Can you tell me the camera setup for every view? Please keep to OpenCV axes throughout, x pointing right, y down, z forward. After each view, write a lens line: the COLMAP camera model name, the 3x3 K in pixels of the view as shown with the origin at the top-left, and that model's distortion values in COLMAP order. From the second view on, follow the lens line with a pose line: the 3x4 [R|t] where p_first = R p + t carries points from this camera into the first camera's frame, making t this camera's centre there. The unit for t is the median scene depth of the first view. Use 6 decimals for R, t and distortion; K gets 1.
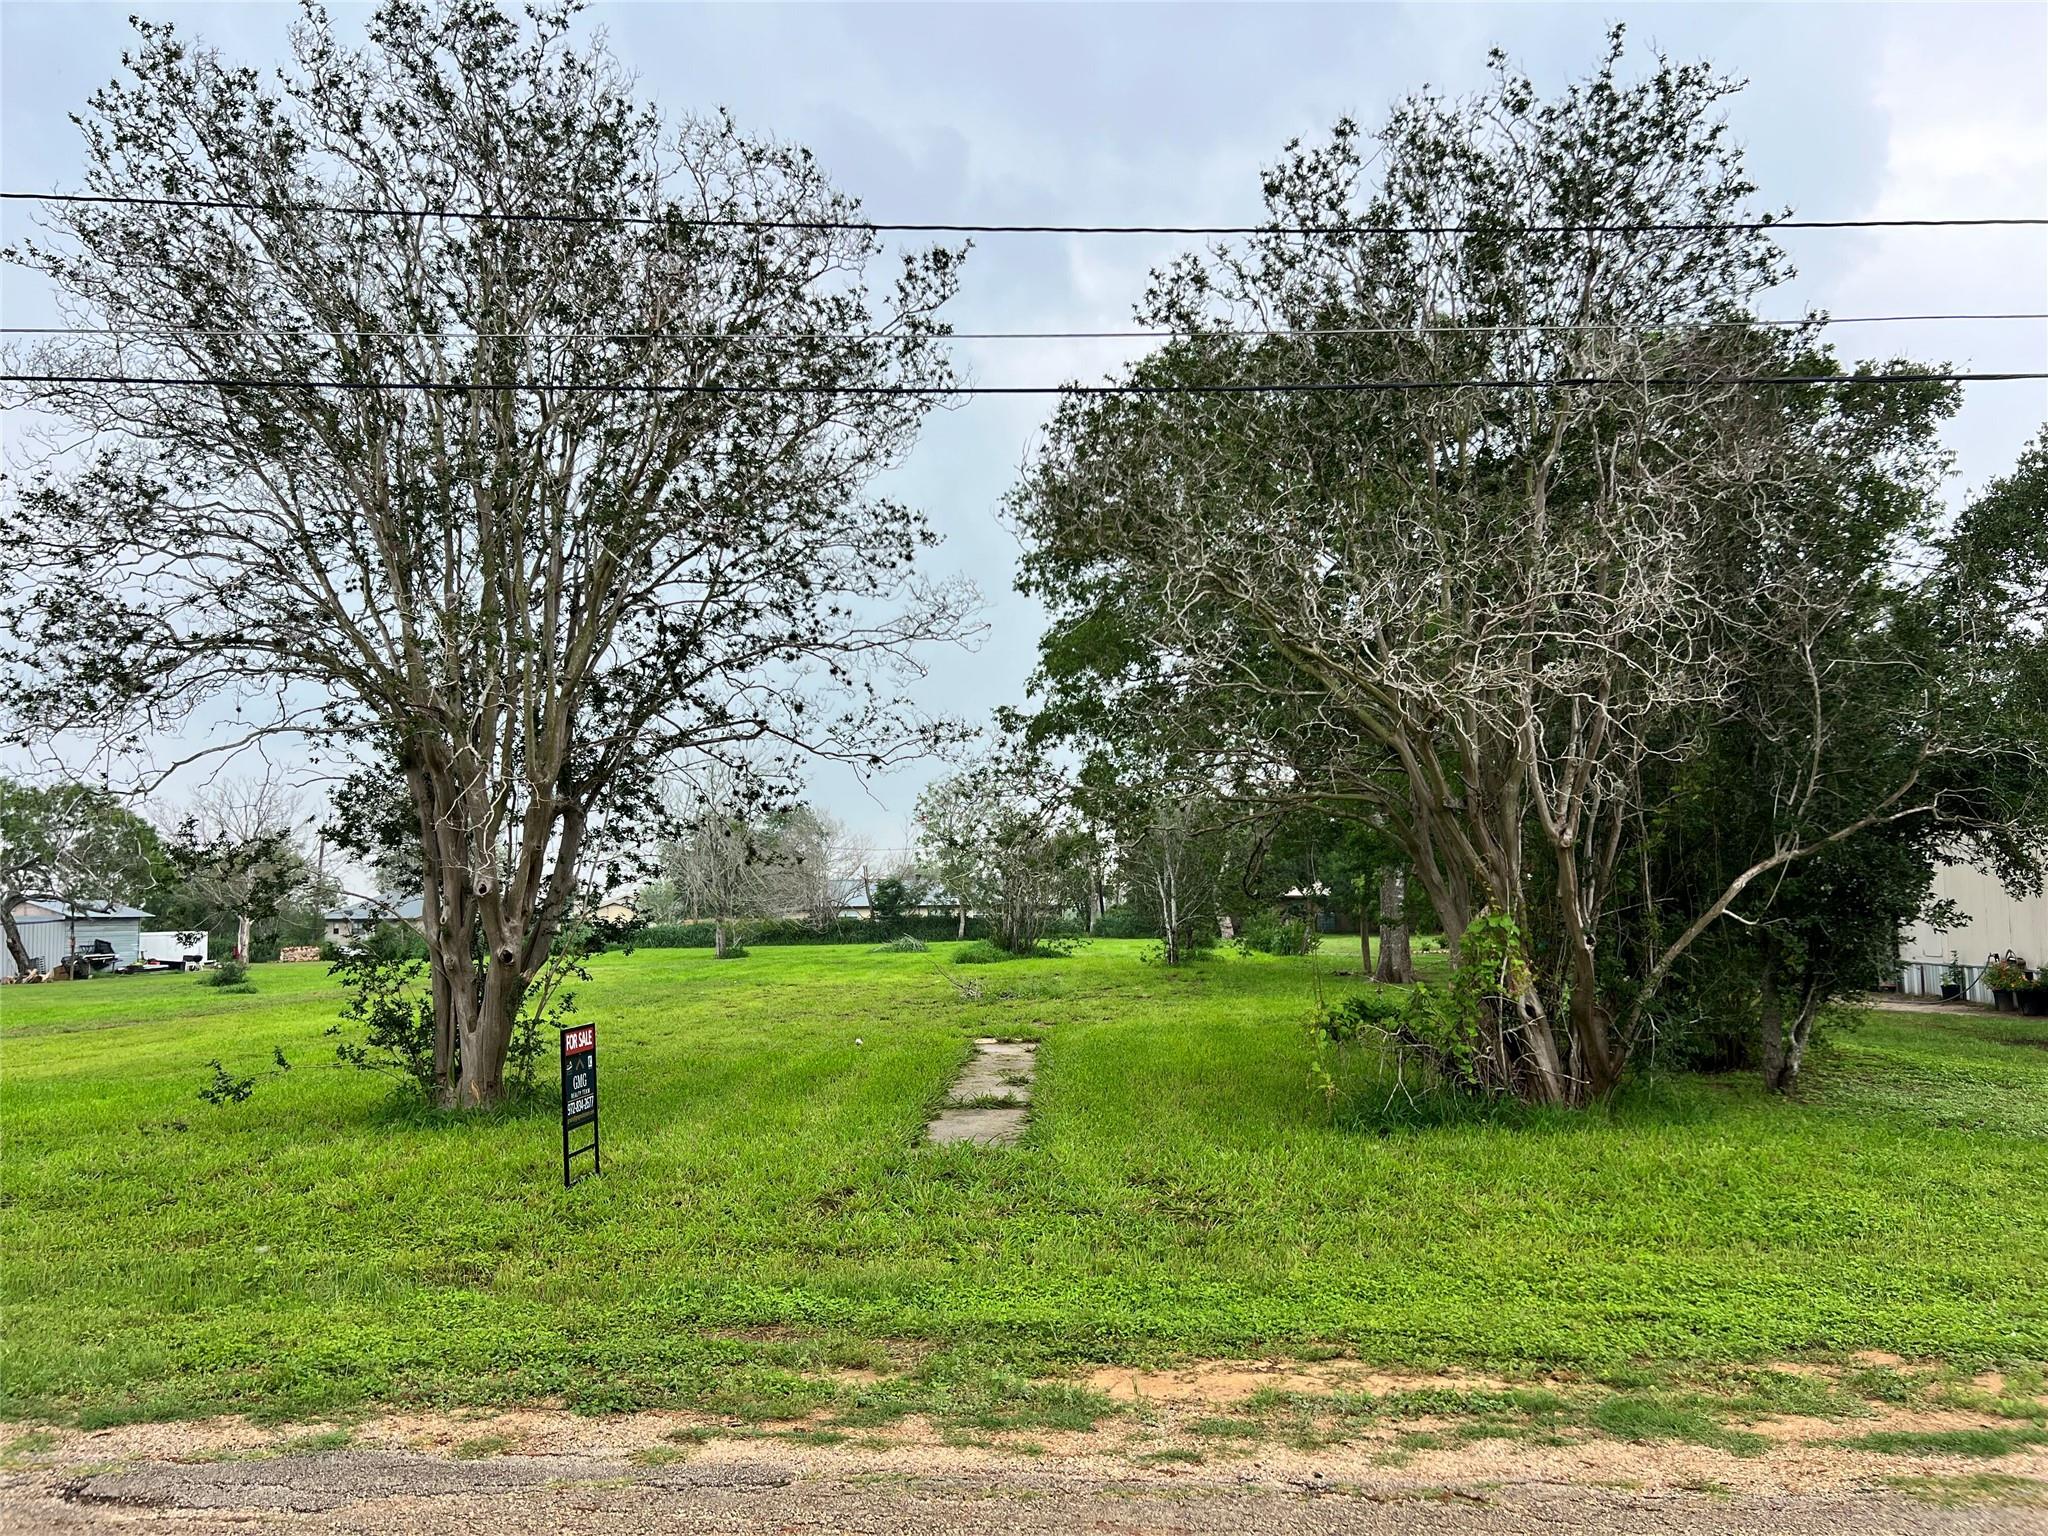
lens RADIAL K [[1562.6, 0, 1025.7], [0, 1562.6, 760.5], [0, 0, 1]] dist [0.073743, -0.081164]
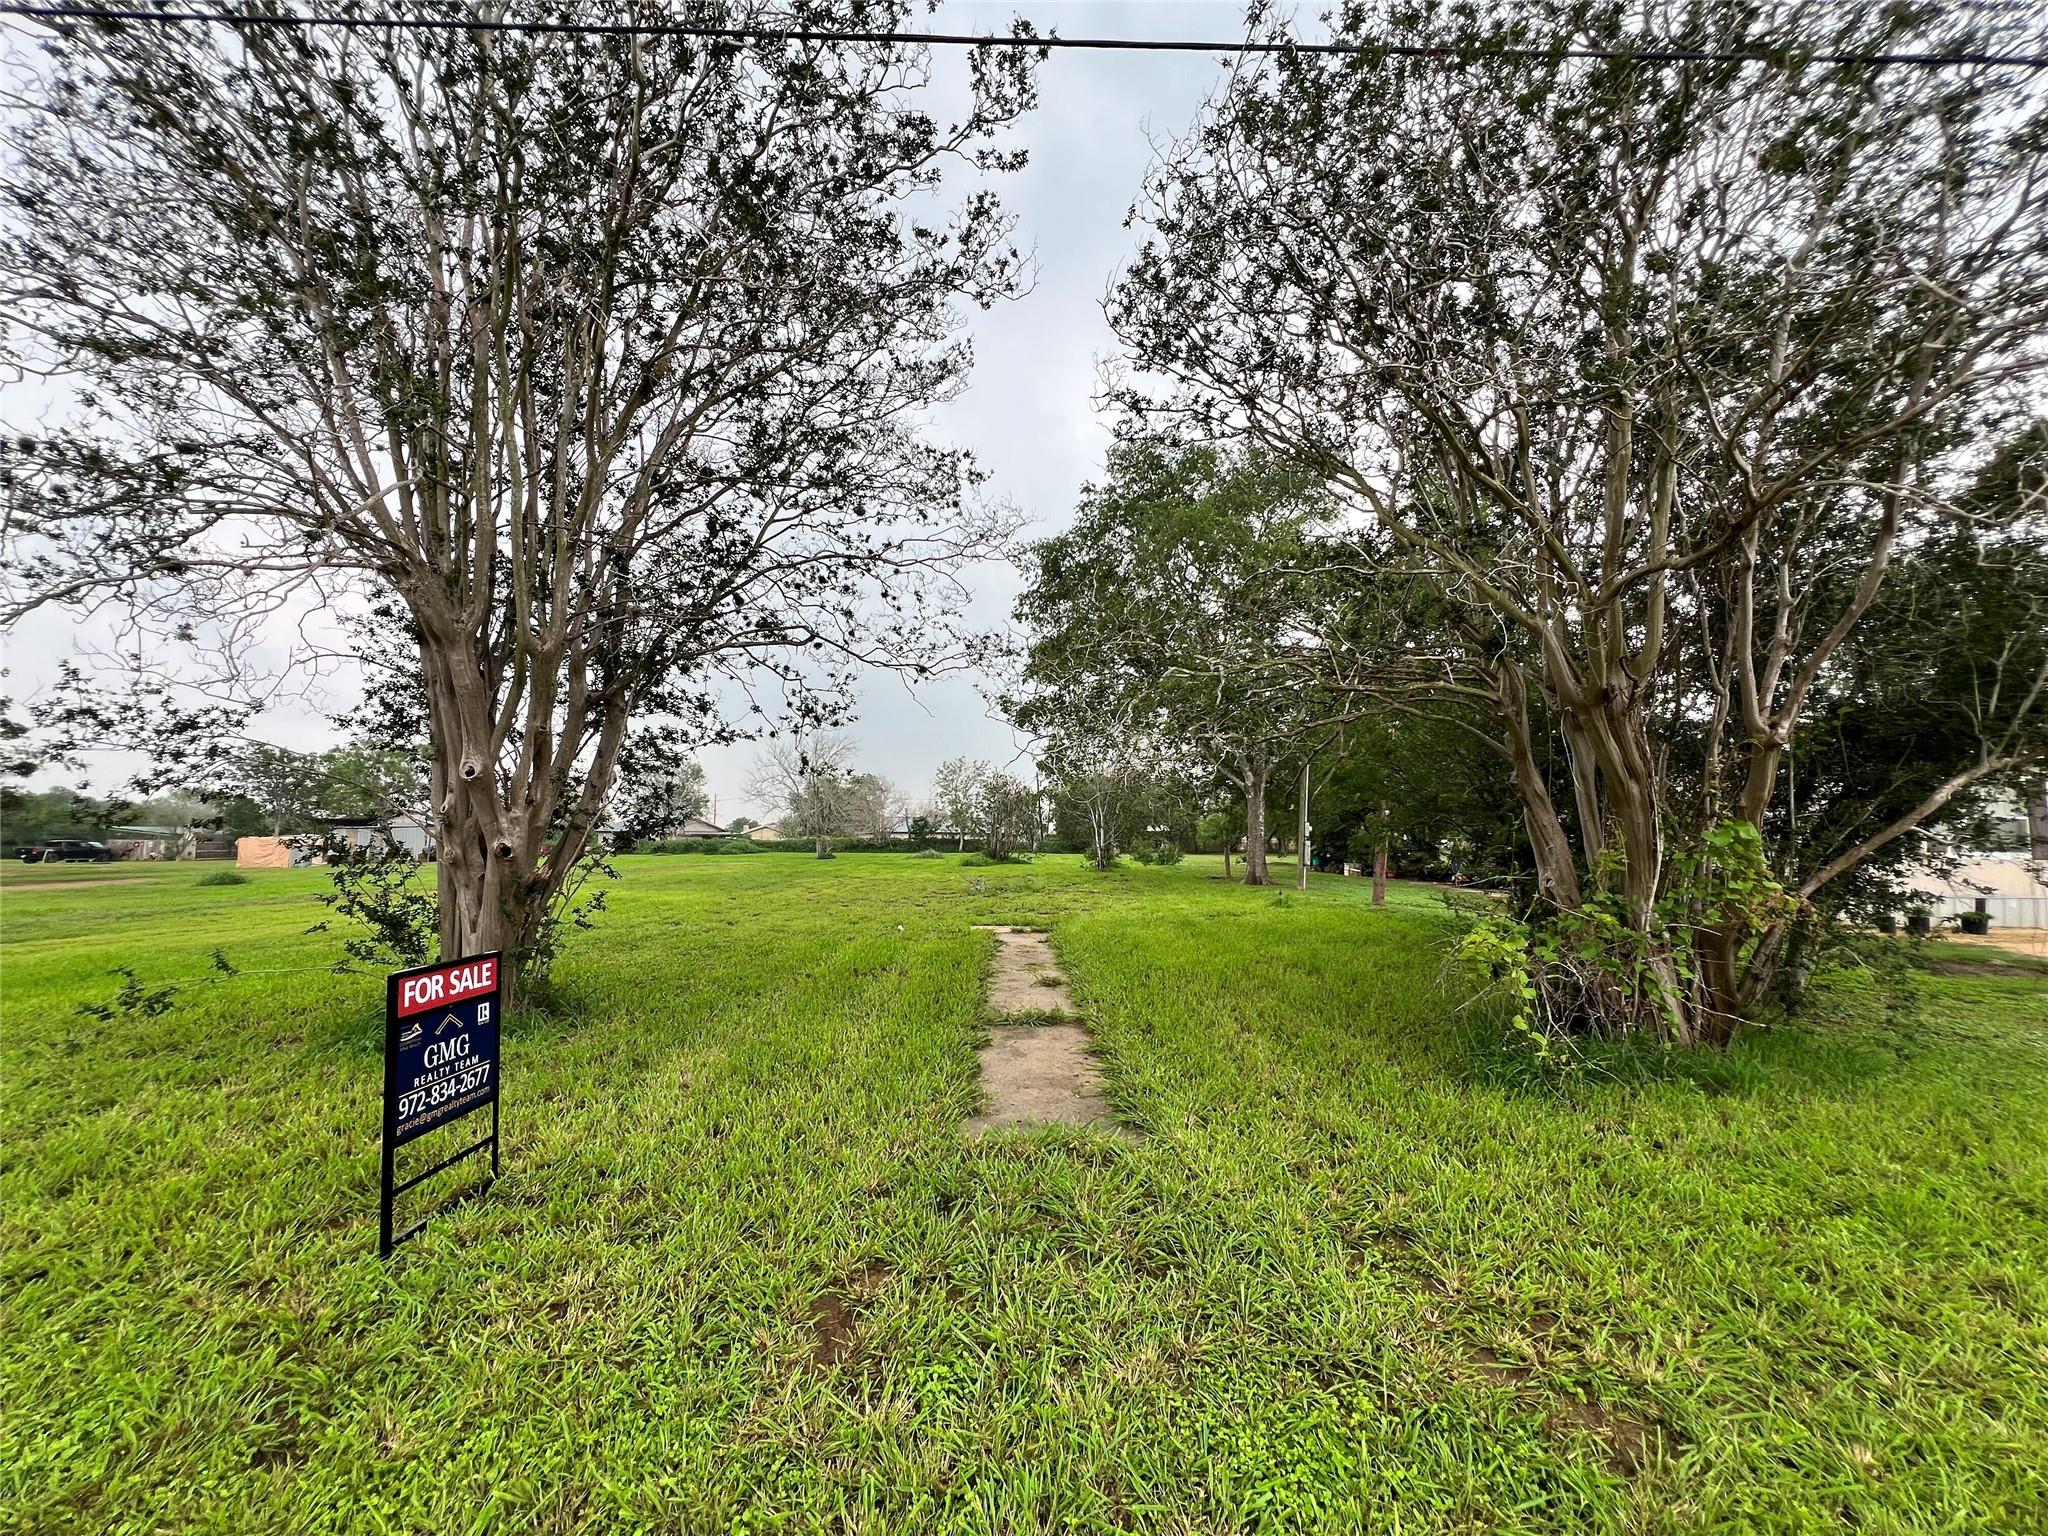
lens RADIAL K [[836.7, 0, 1024.0], [0, 836.7, 768.0], [0, 0, 1]] dist [-0.001436, -0.000187]
pose [[0.998982, 0.026070, 0.036816, -0.049140], [-0.026501, 0.999585, 0.011250, 0.057103], [-0.036507, -0.012214, 0.999259, 0.455802]]
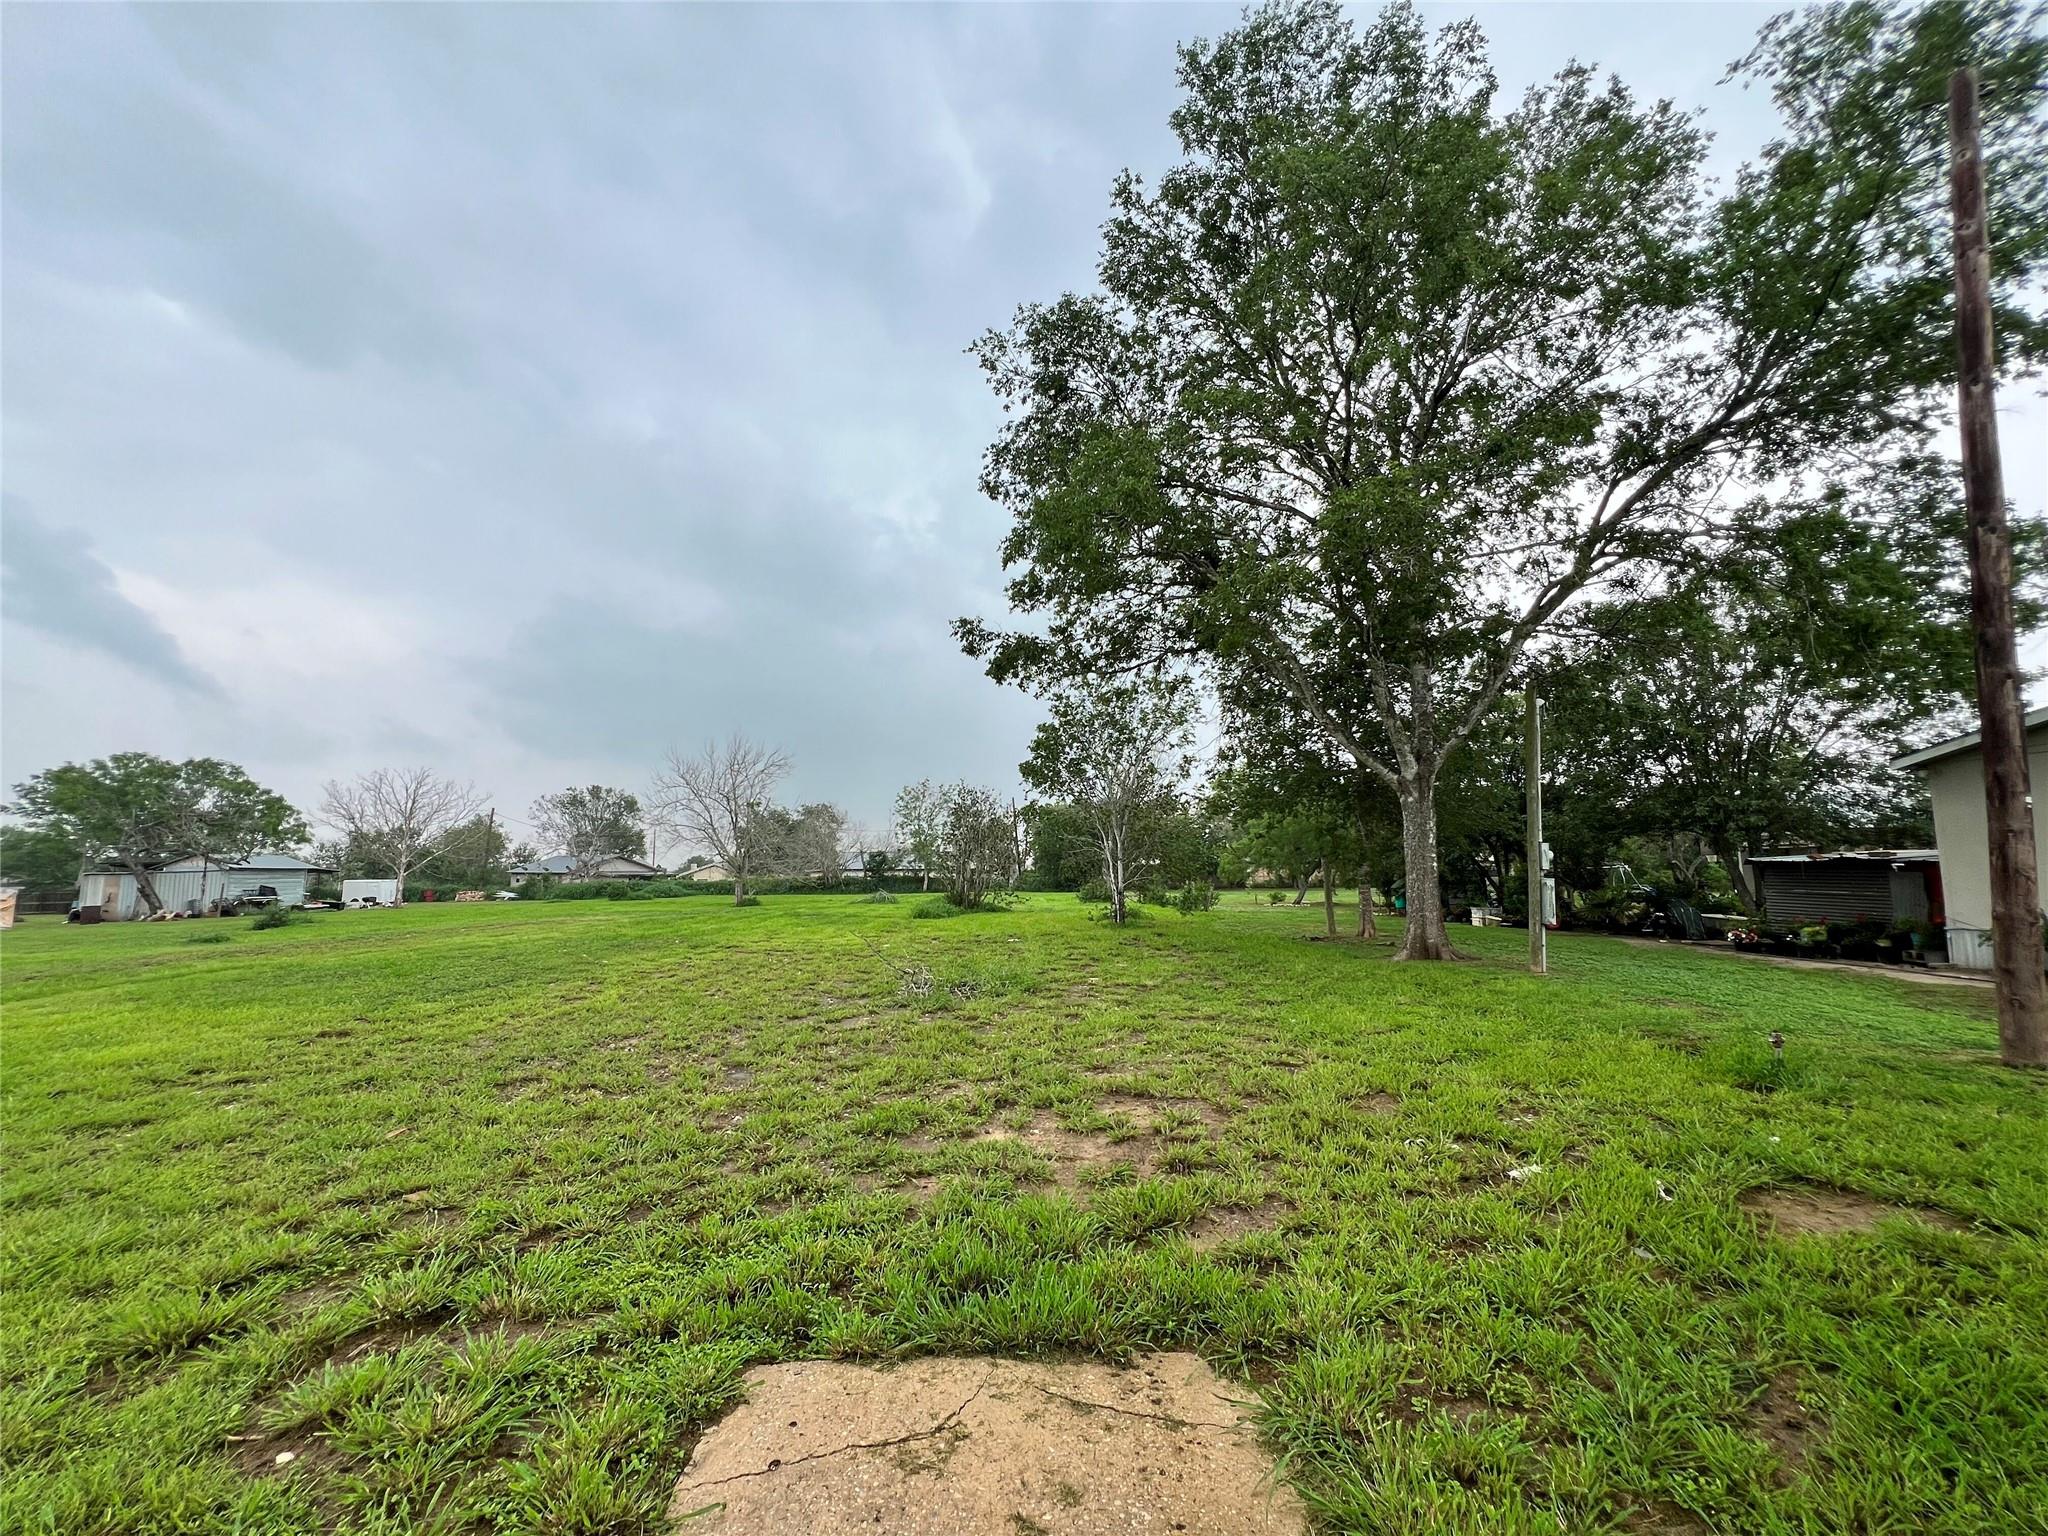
lens RADIAL K [[833.5, 0, 1019.5], [0, 833.5, 771.0], [0, 0, 1]] dist [0.000886, 0.000109]
pose [[0.997773, 0.018128, 0.064184, -0.028978], [-0.016359, 0.999475, -0.027978, 0.128155], [-0.064657, 0.026866, 0.997546, 1.270679]]
